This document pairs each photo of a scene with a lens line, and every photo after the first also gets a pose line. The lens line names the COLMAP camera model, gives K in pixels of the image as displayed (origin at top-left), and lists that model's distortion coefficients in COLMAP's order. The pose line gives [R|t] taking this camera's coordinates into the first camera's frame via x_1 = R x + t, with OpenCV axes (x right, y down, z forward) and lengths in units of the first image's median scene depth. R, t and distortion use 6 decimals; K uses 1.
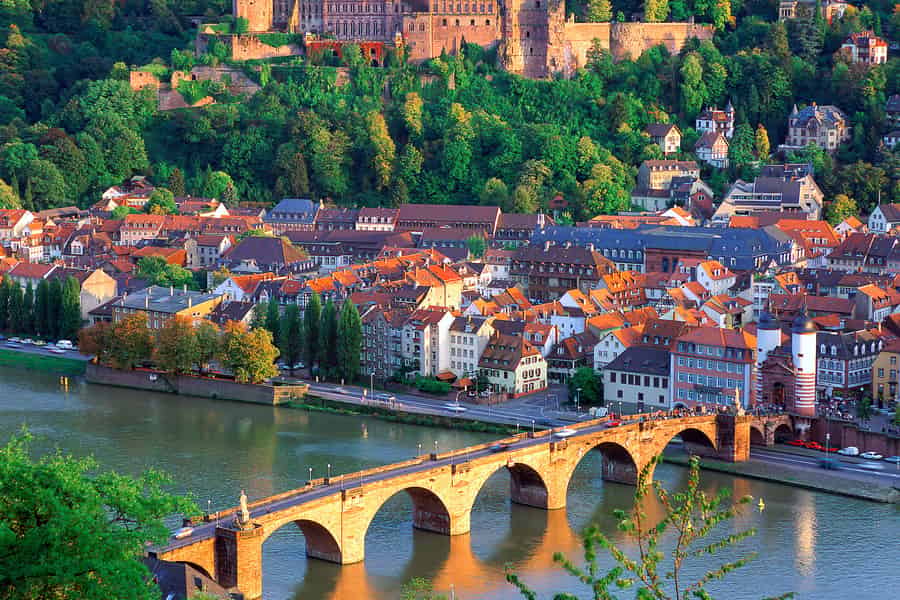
lens RADIAL K [[1267.6, 0, 450.0], [0, 1267.6, 300.0], [0, 0, 1]] dist [0.023361, 0.022322]
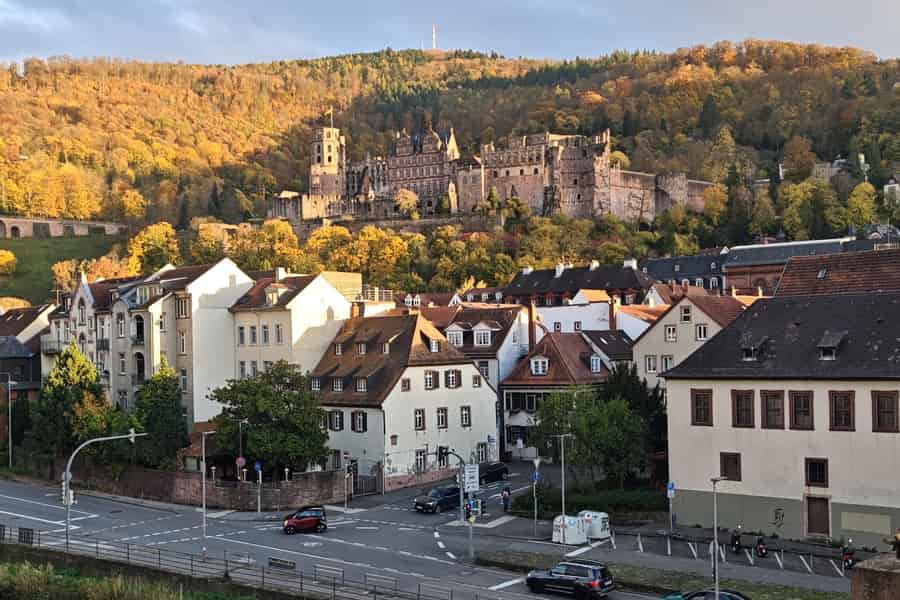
lens RADIAL K [[1267.6, 0, 450.0], [0, 1267.6, 300.0], [0, 0, 1]] dist [0.023361, 0.022322]
pose [[0.999249, -0.009064, -0.037678, 0.084322], [0.004948, 0.994147, -0.107926, 0.066864], [0.038436, 0.107659, 0.993445, 0.719219]]
